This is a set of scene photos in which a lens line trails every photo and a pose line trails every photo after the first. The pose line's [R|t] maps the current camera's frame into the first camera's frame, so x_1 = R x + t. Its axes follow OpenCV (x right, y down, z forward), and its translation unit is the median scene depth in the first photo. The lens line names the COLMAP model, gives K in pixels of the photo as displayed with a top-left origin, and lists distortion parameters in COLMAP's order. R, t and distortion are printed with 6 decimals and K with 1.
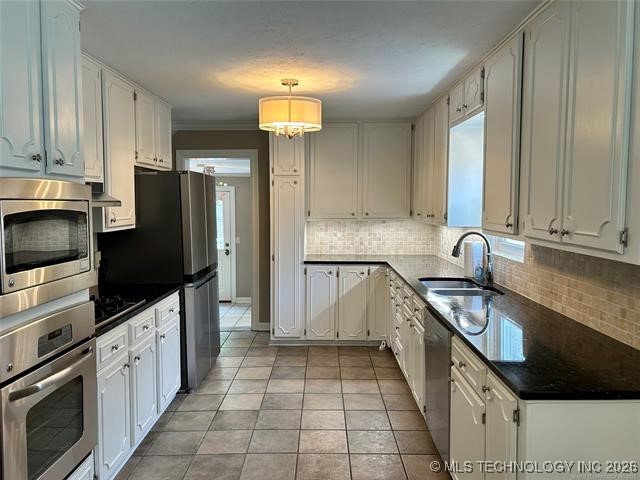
lens RADIAL K [[478.9, 0, 320.8], [0, 478.9, 238.8], [0, 0, 1]] dist [0.063239, -0.009721]
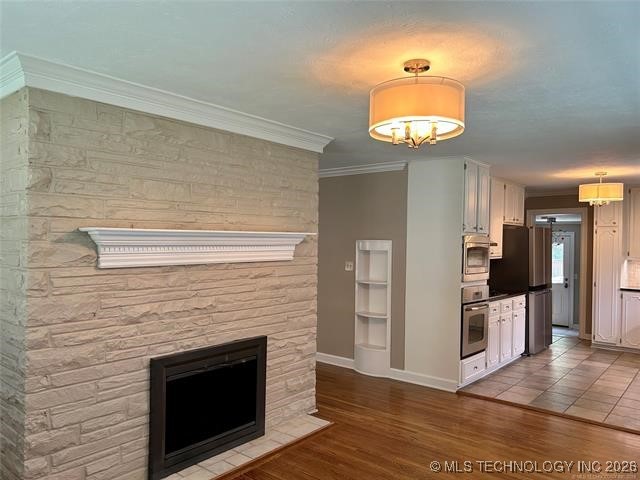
lens RADIAL K [[478.9, 0, 339.7], [0, 478.9, 242.9], [0, 0, 1]] dist [0.063239, -0.009721]
pose [[0.793927, 0.014922, -0.607831, 0.217563], [-0.061308, 0.996568, -0.055613, 0.054764], [0.604915, 0.081418, 0.792117, -0.754173]]
